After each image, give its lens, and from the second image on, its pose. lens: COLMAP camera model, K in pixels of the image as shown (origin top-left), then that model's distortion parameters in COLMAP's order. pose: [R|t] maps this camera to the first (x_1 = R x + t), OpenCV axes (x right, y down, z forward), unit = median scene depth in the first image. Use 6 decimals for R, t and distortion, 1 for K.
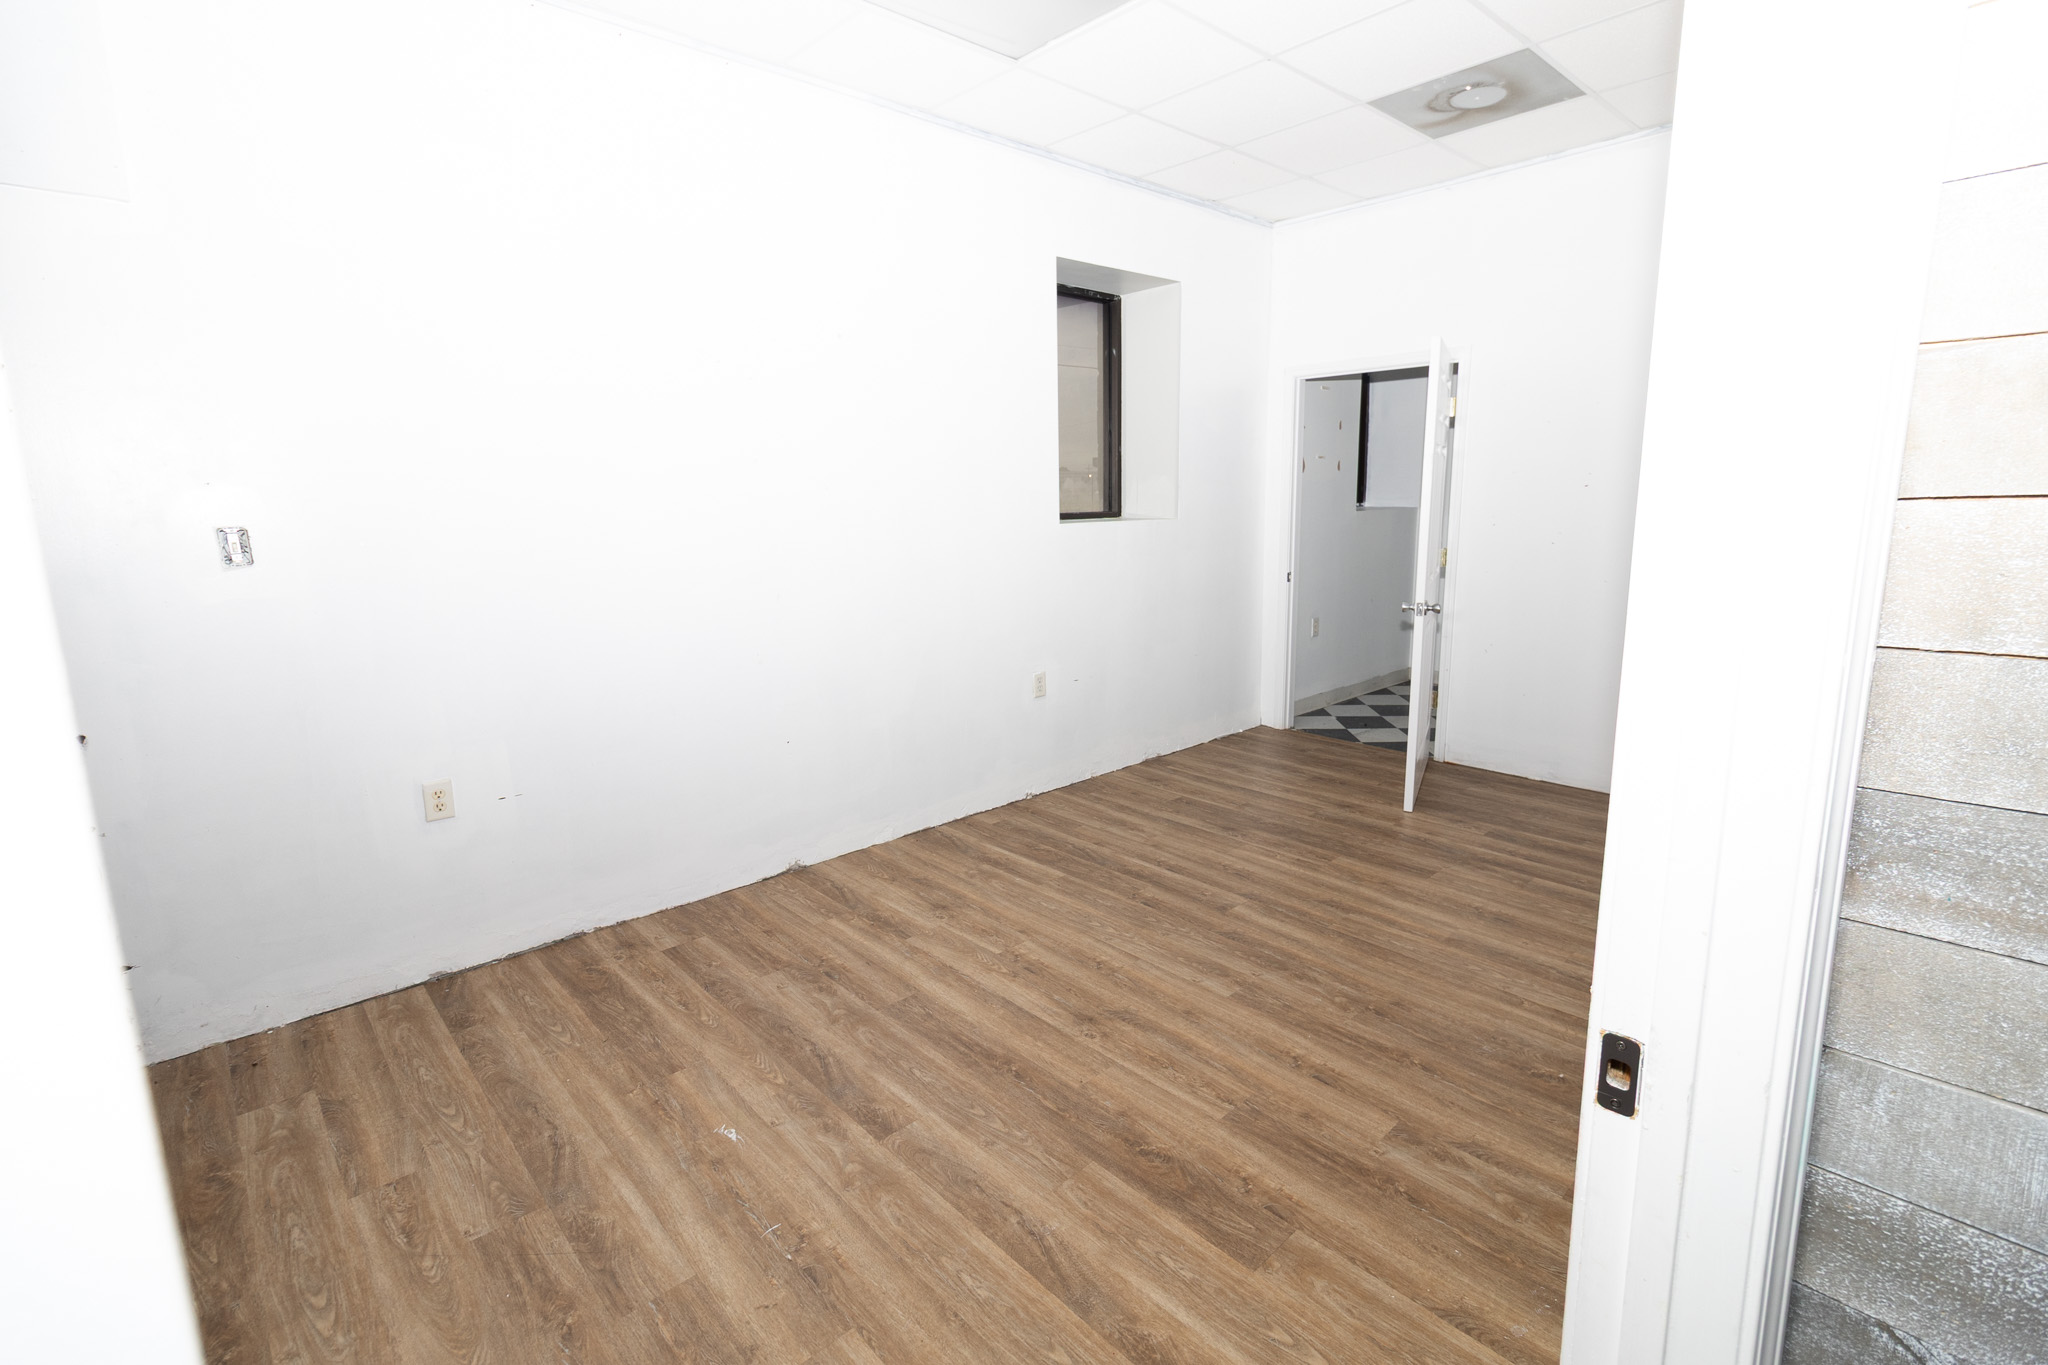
lens RADIAL K [[949.4, 0, 1039.2], [0, 949.4, 676.2], [0, 0, 1]] dist [0.000541, -0.000218]
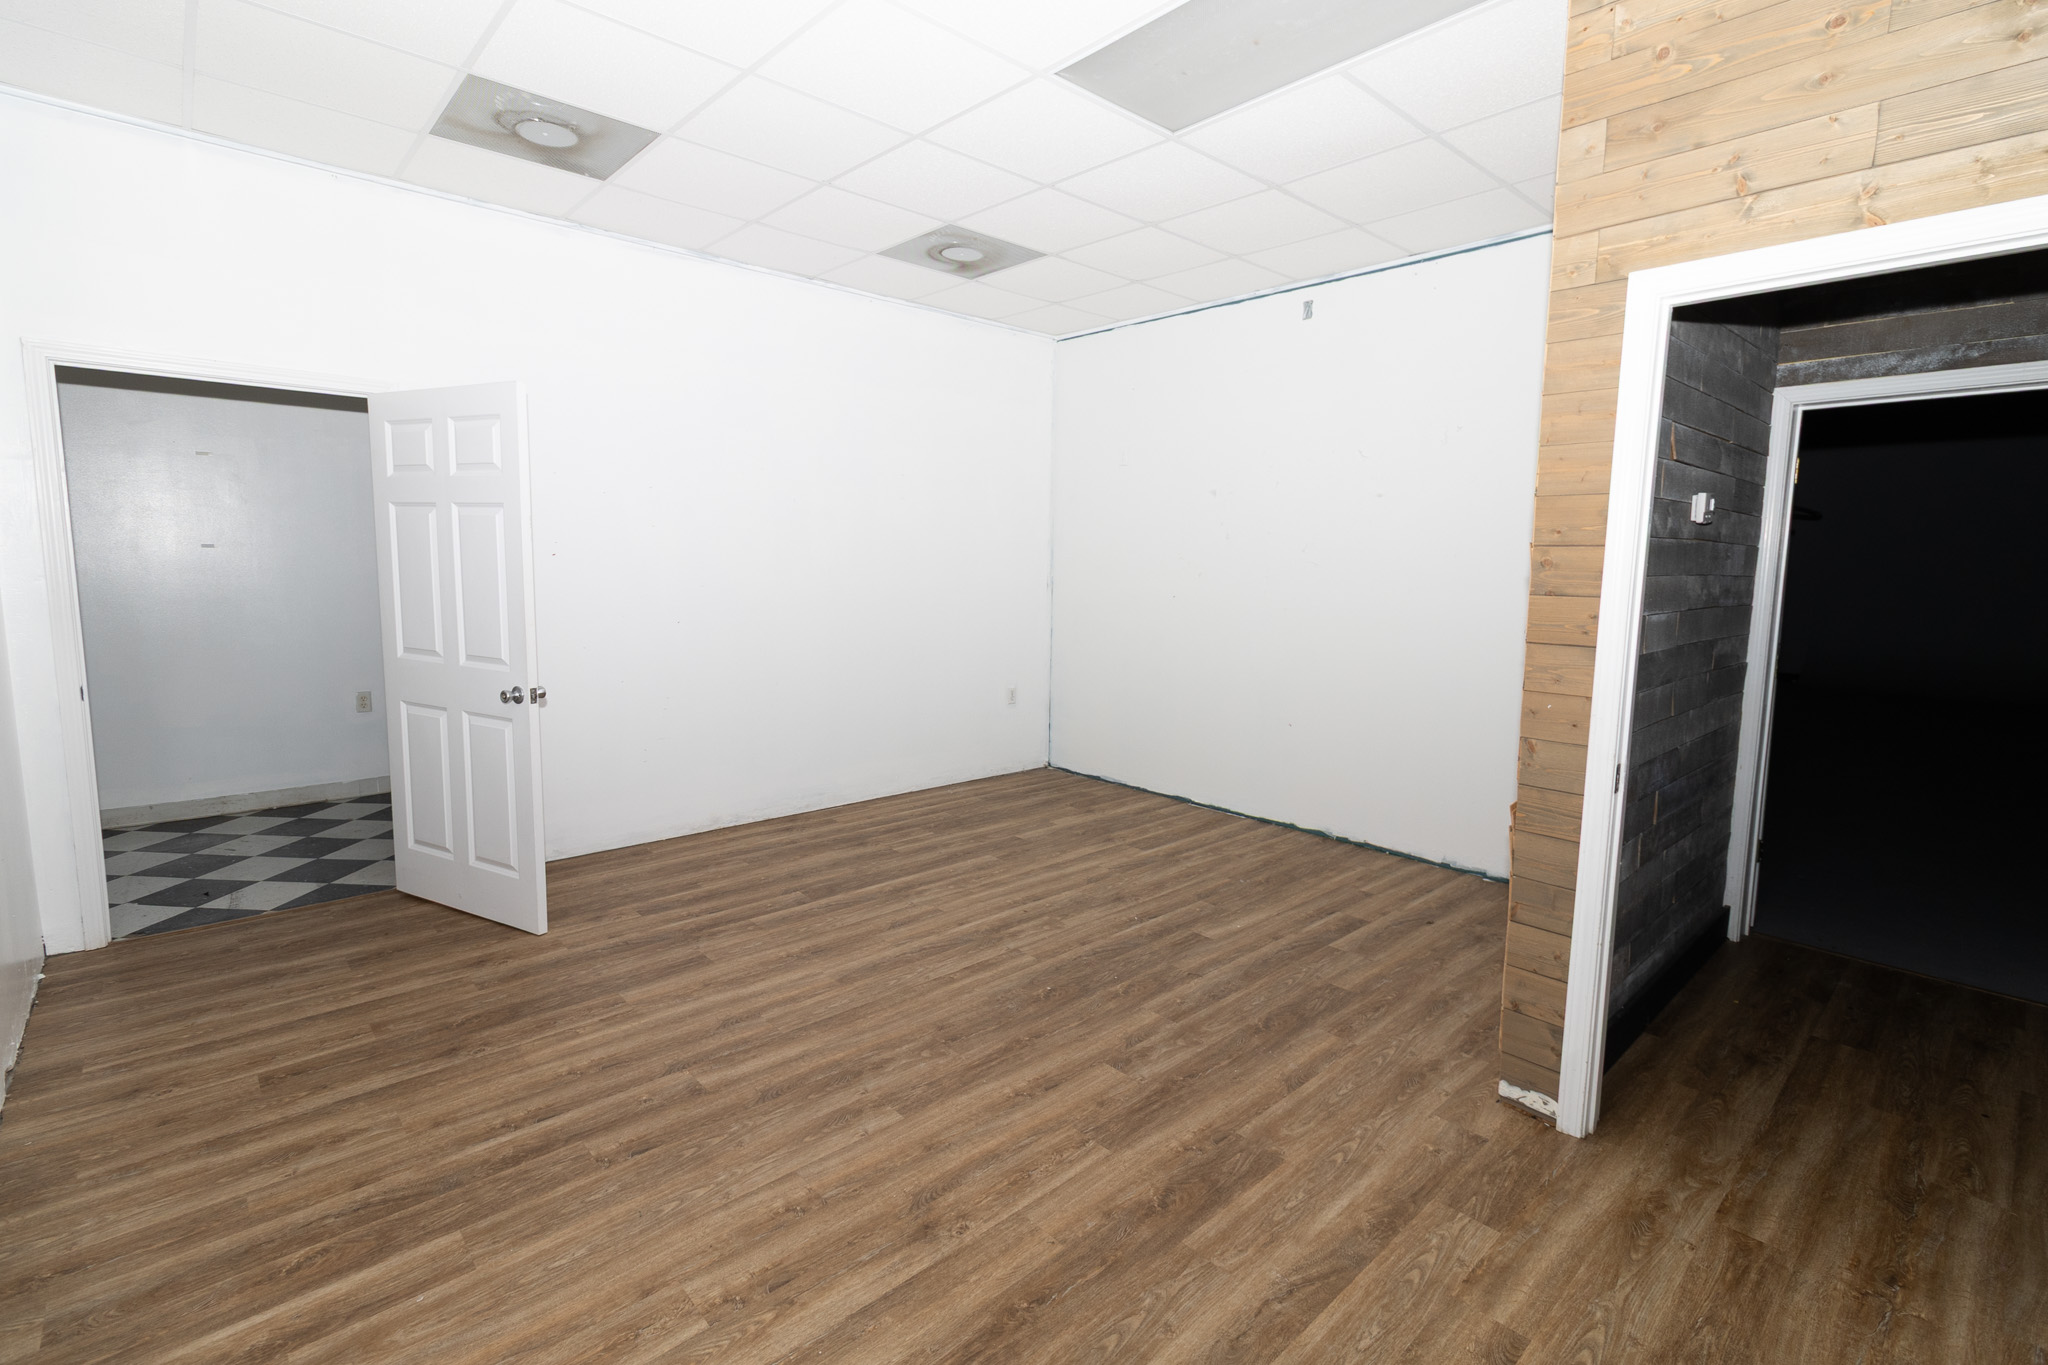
lens RADIAL K [[949.4, 0, 1036.0], [0, 949.4, 670.9], [0, 0, 1]] dist [0.000541, -0.000218]
pose [[-0.013141, -0.103061, 0.994588, -0.562385], [0.173324, 0.979382, 0.103776, -0.127444], [-0.984777, 0.173750, 0.004993, 0.684685]]
